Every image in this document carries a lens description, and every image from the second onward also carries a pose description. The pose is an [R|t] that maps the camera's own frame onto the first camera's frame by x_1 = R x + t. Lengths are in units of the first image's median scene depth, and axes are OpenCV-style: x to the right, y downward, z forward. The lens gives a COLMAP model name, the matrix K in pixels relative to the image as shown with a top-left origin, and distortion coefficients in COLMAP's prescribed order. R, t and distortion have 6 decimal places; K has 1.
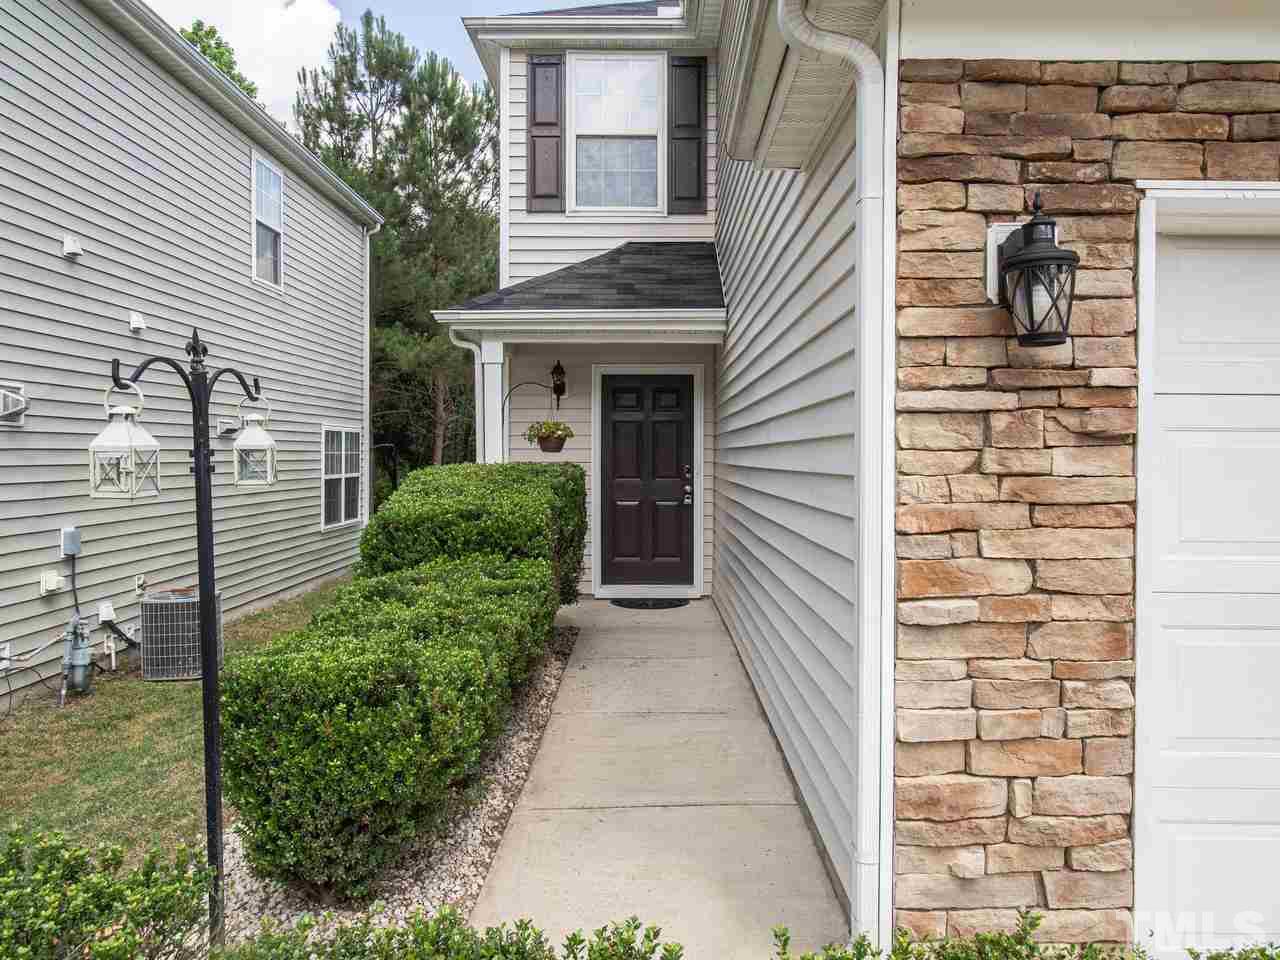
lens RADIAL K [[964.0, 0, 640.0], [0, 964.0, 480.0], [0, 0, 1]] dist [0.000471, 0.000073]
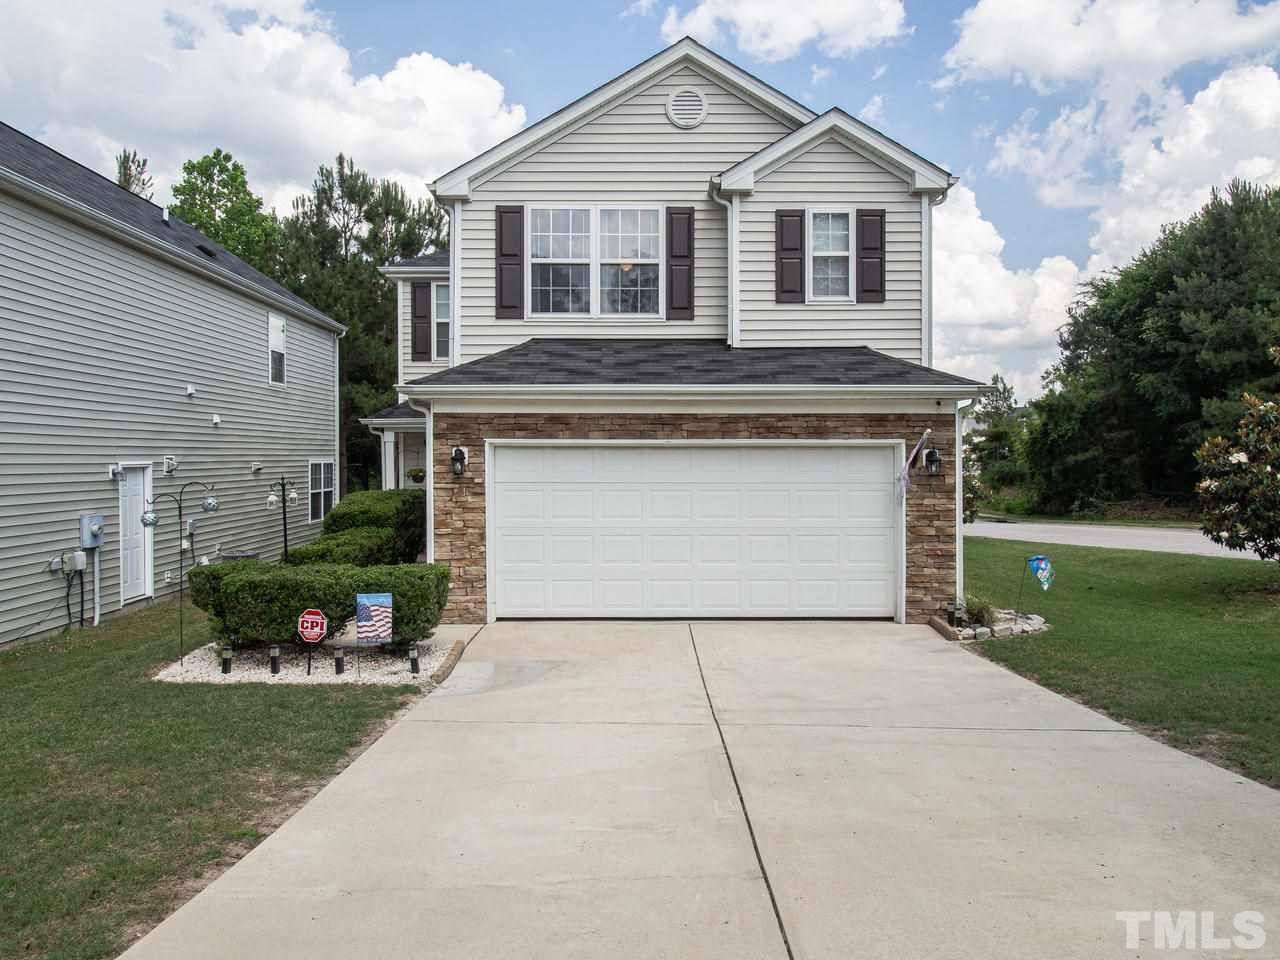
lens RADIAL K [[911.7, 0, 640.0], [0, 911.7, 480.0], [0, 0, 1]] dist [-0.000377, -0.000818]
pose [[0.999565, -0.007594, 0.028509, 0.342719], [0.007634, 0.999970, -0.001274, -0.029428], [-0.028498, 0.001491, 0.999593, -1.030280]]
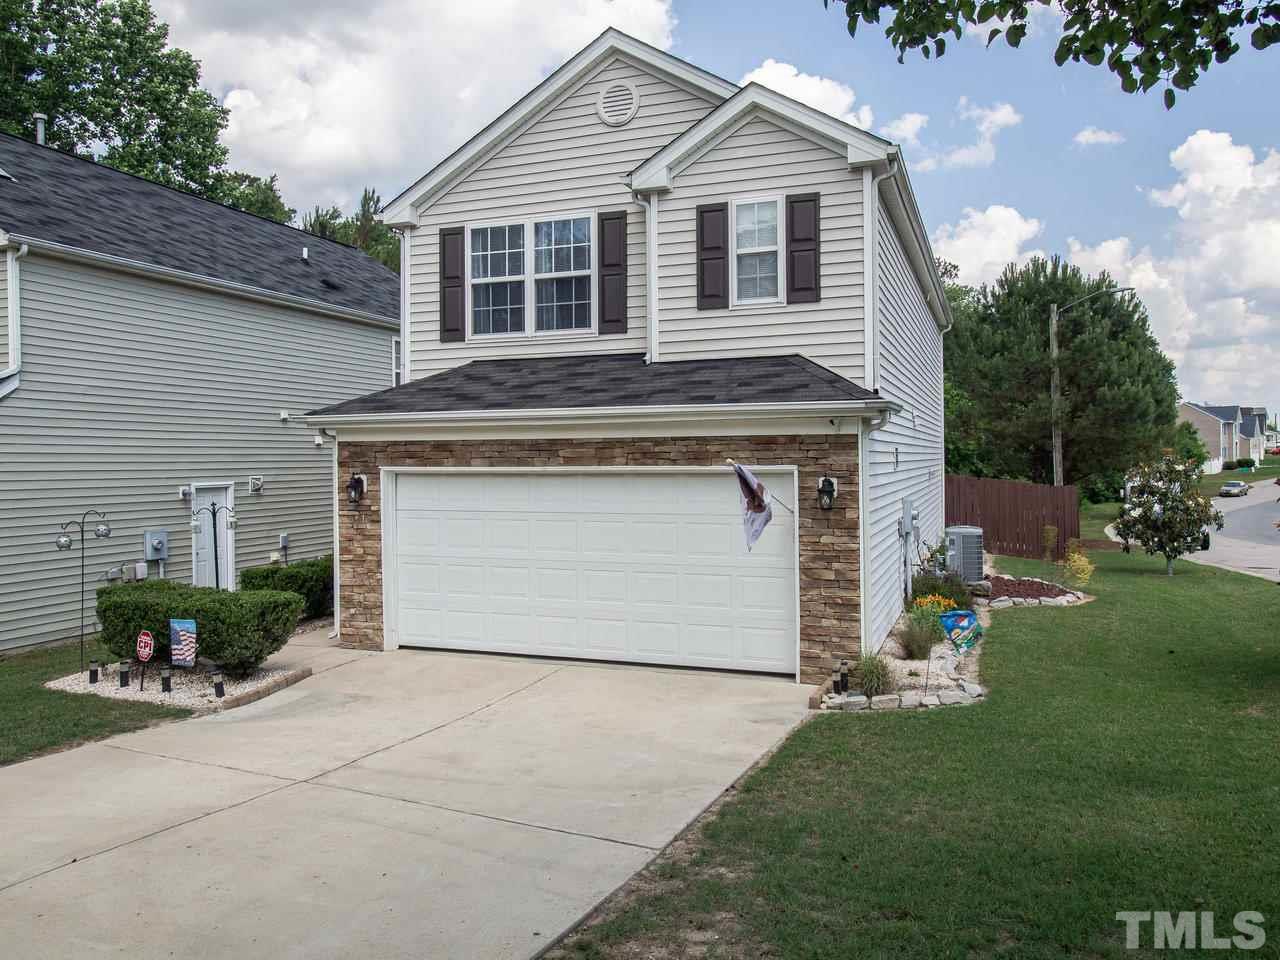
lens RADIAL K [[964.0, 0, 640.0], [0, 964.0, 480.0], [0, 0, 1]] dist [0.000471, 0.000073]
pose [[0.942316, -0.006230, -0.334666, 0.983159], [0.004422, 0.999971, -0.006161, -0.062904], [0.334695, 0.004326, 0.942317, -0.898770]]
